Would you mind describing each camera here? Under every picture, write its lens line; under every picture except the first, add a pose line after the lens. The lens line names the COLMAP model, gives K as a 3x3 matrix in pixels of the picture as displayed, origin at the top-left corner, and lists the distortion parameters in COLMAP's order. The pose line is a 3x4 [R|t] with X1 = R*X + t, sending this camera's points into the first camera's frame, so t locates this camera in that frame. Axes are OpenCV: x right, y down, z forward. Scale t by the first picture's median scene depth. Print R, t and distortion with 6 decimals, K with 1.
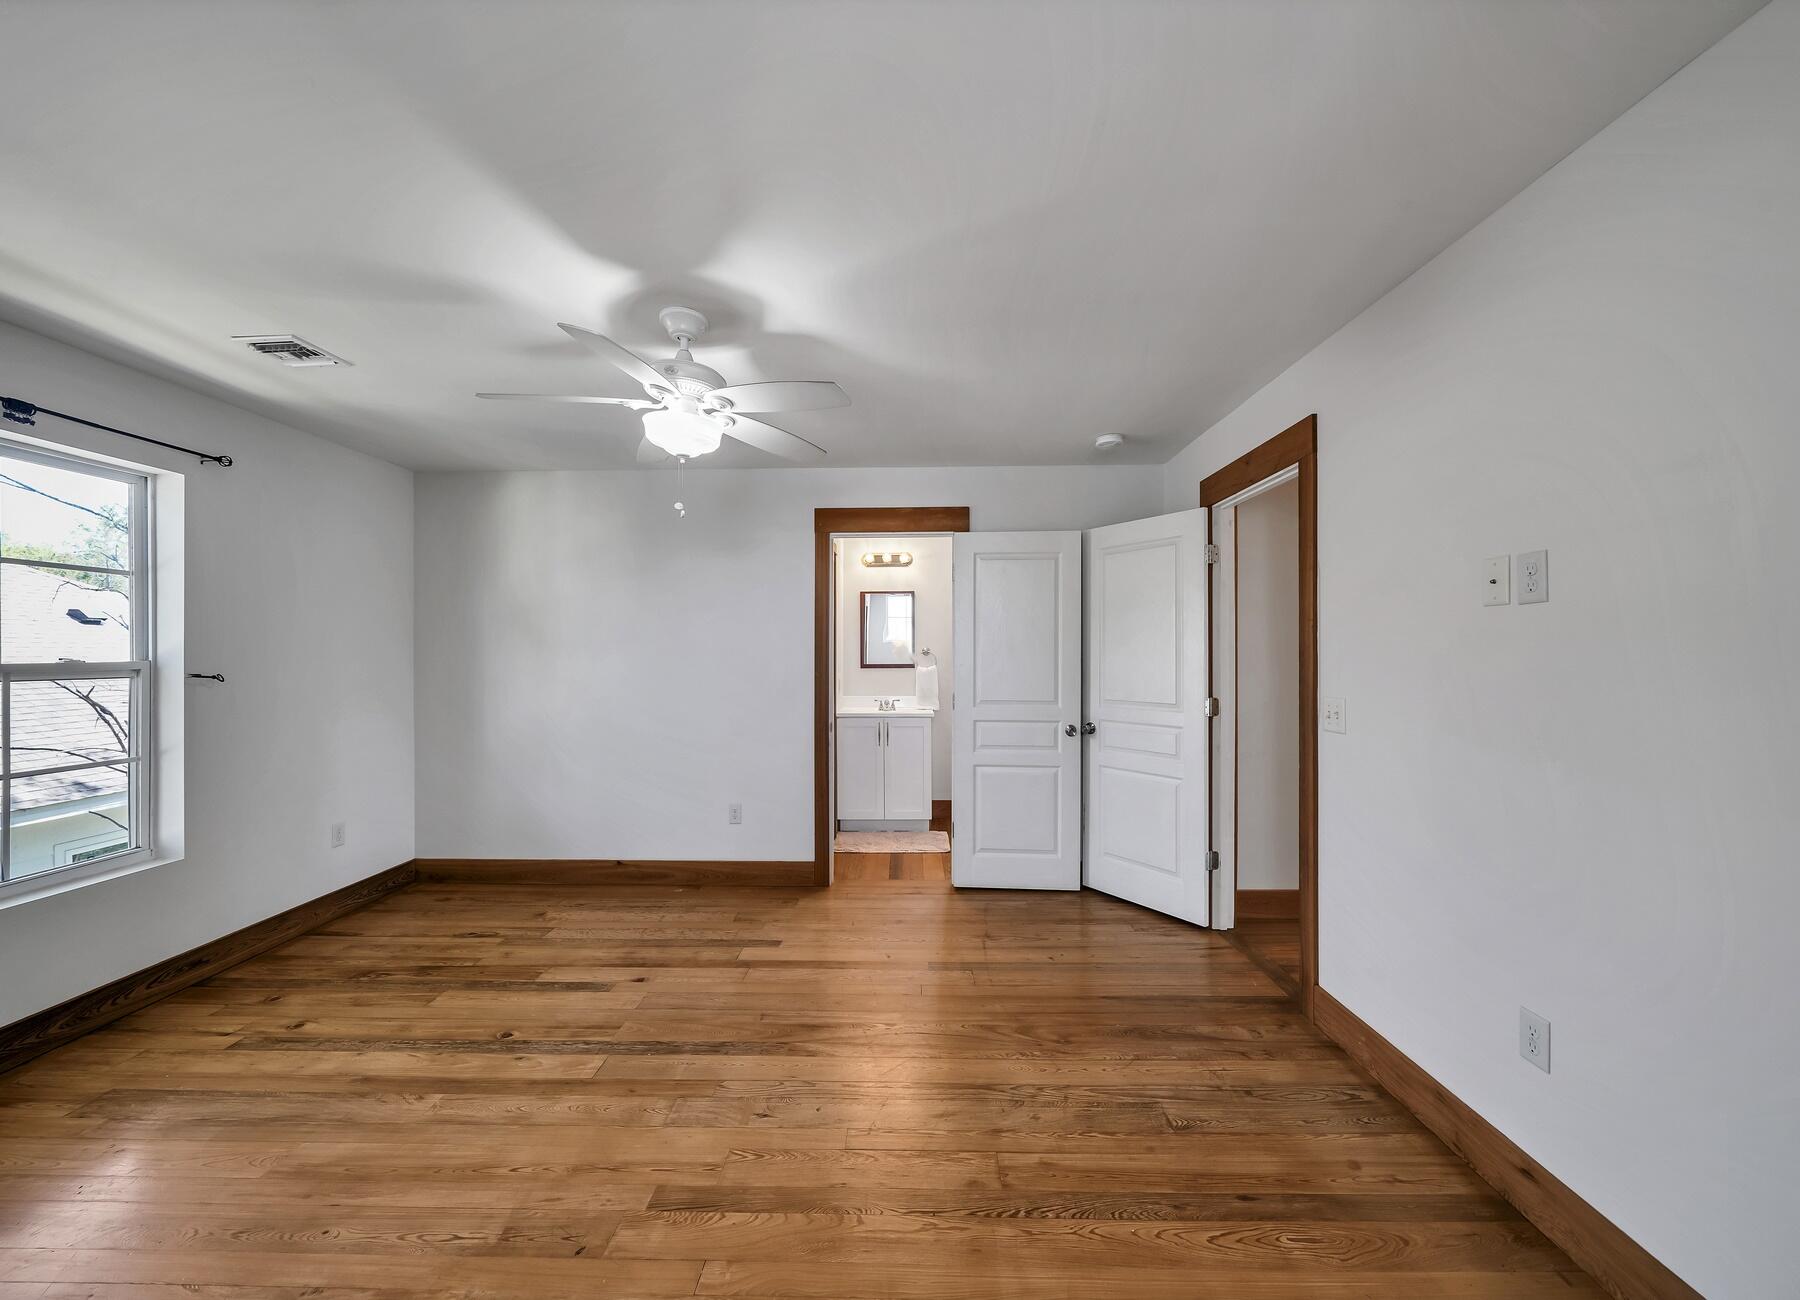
lens RADIAL K [[884.7, 0, 855.7], [0, 884.7, 658.2], [0, 0, 1]] dist [0.001184, 0.000332]
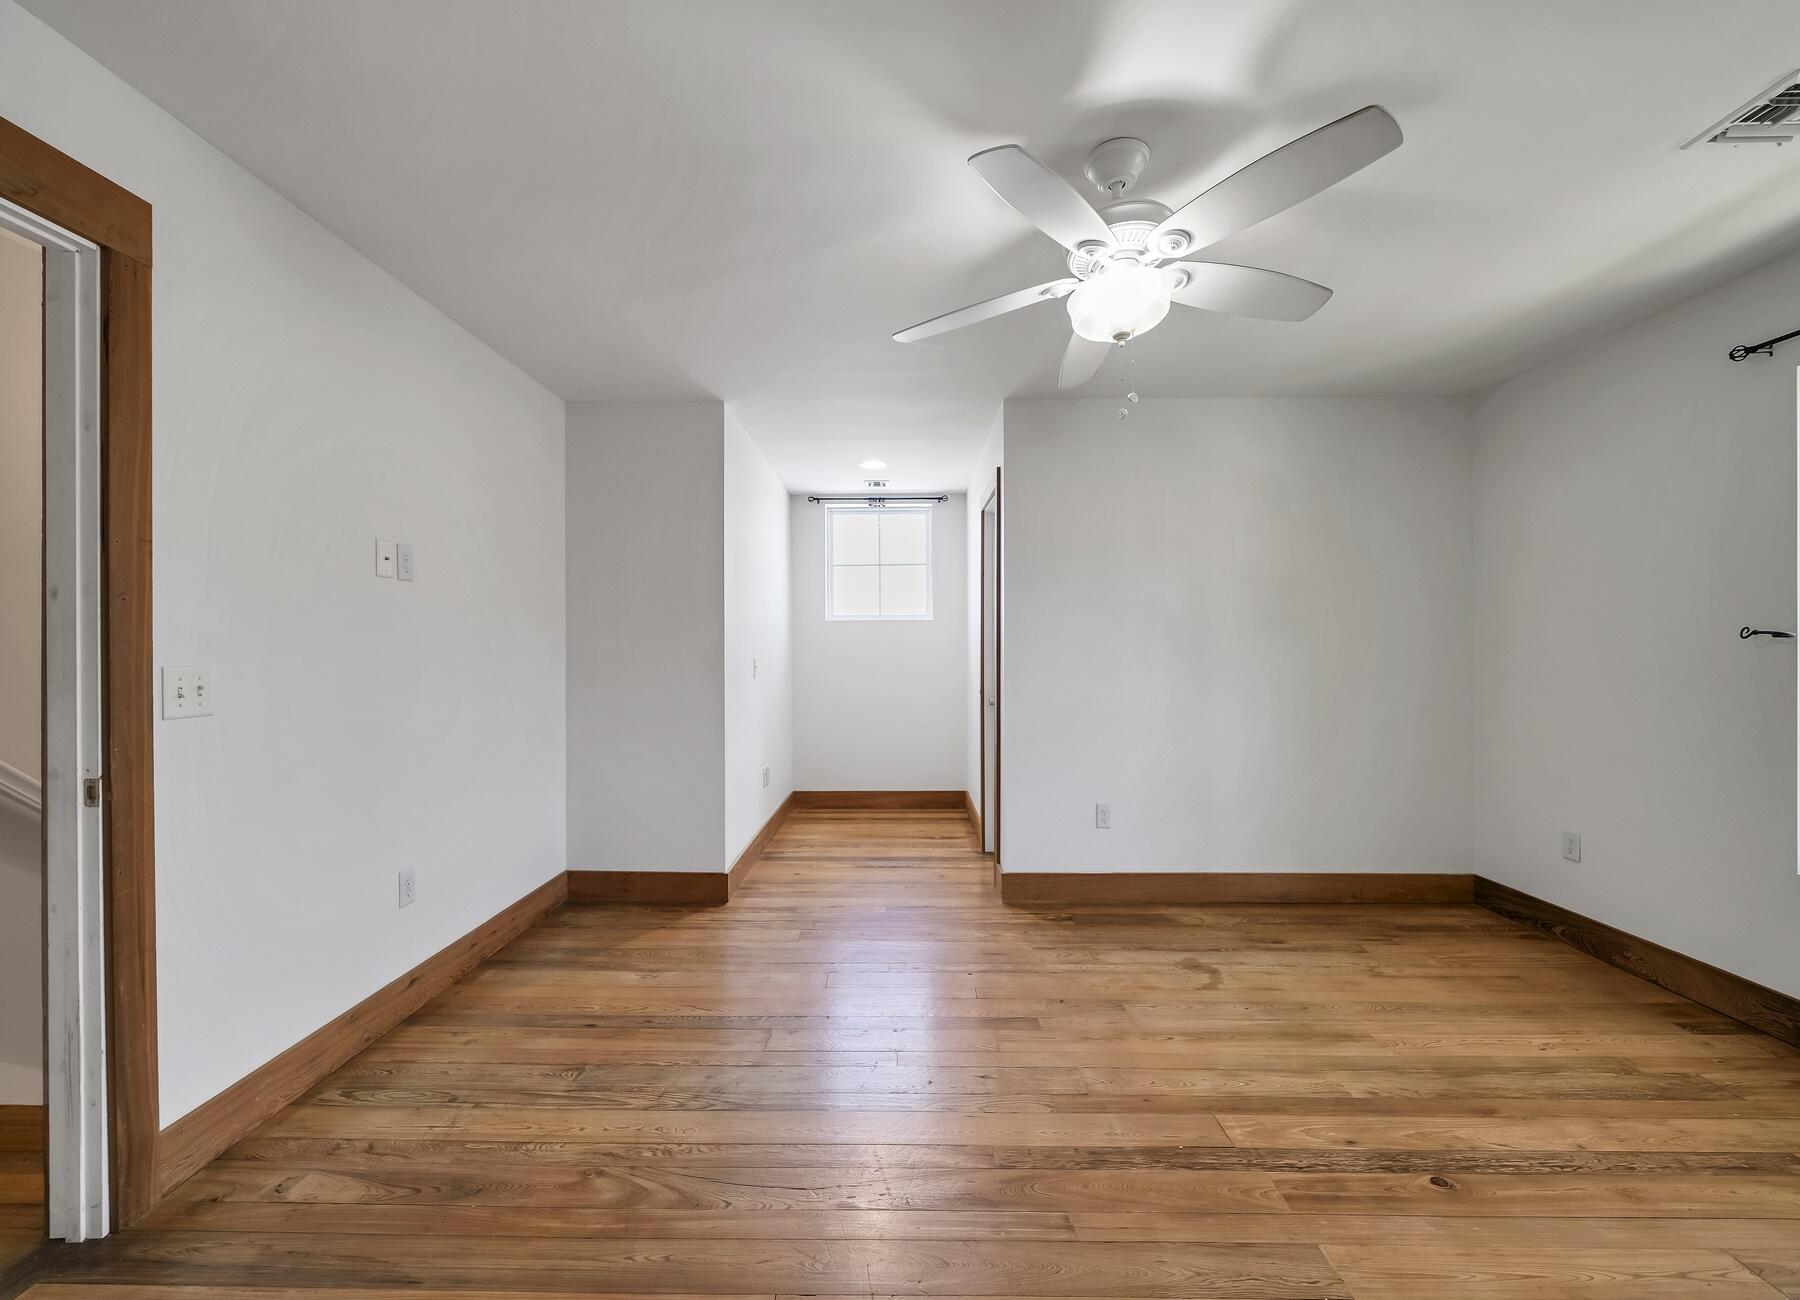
lens RADIAL K [[884.7, 0, 855.7], [0, 884.7, 658.2], [0, 0, 1]] dist [0.001184, 0.000332]
pose [[-0.999955, 0.005275, -0.007926, 0.040812], [0.005163, 0.999887, 0.014089, 0.034008], [0.007999, 0.014047, -0.999869, 1.807086]]
